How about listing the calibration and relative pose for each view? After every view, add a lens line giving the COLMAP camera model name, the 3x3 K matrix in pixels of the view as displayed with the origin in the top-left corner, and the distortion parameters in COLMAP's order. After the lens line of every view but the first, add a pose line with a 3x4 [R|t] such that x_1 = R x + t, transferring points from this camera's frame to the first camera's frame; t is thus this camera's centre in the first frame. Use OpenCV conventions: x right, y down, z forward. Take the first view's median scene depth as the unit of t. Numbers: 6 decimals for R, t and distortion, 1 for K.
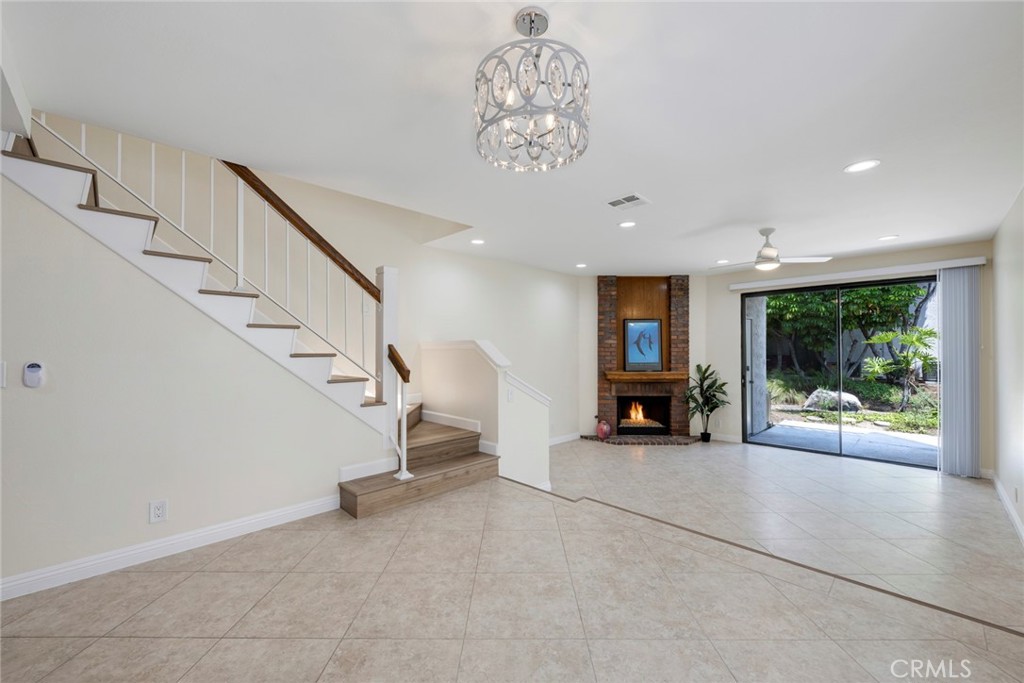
lens RADIAL K [[406.5, 0, 512.4], [0, 406.5, 344.3], [0, 0, 1]] dist [-0.000338, -0.000106]
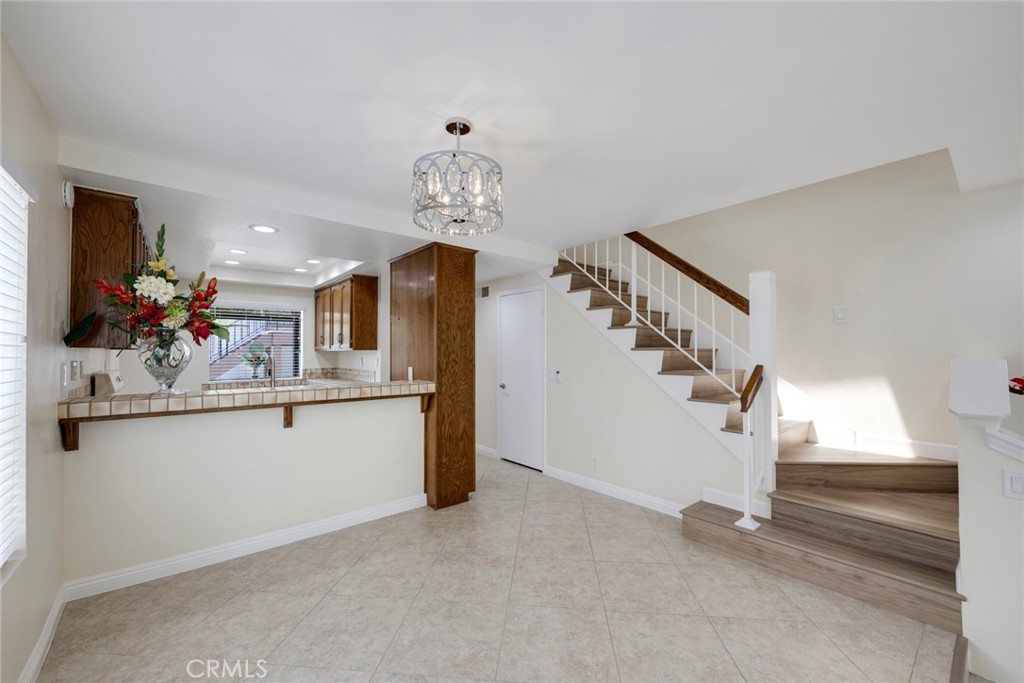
lens RADIAL K [[407.9, 0, 512.0], [0, 407.9, 341.5], [0, 0, 1]] dist [0.000359, 0.000034]
pose [[-0.085111, -0.025816, -0.996037, 0.296218], [0.010742, 0.999582, -0.026826, -0.015833], [0.996314, -0.012982, -0.084798, 0.285912]]
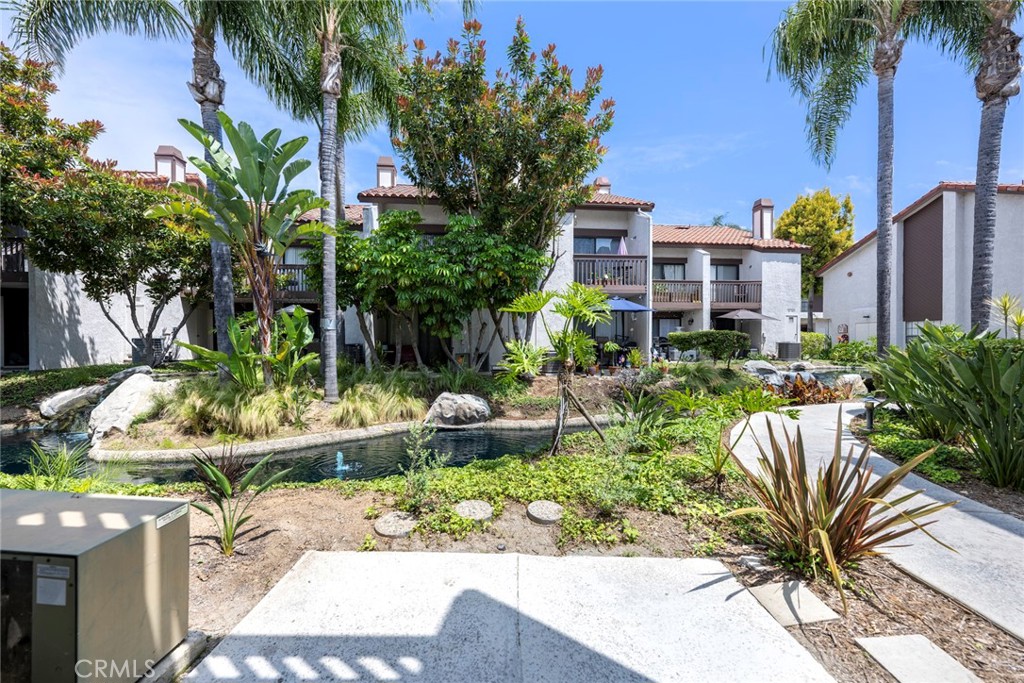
lens RADIAL K [[414.0, 0, 512.8], [0, 414.0, 345.3], [0, 0, 1]] dist [0.001931, -0.000303]
pose [[0.713493, -0.004393, 0.700648, 0.788963], [-0.007453, 0.999876, 0.013859, 0.044189], [-0.700622, -0.015110, 0.713372, 0.954182]]
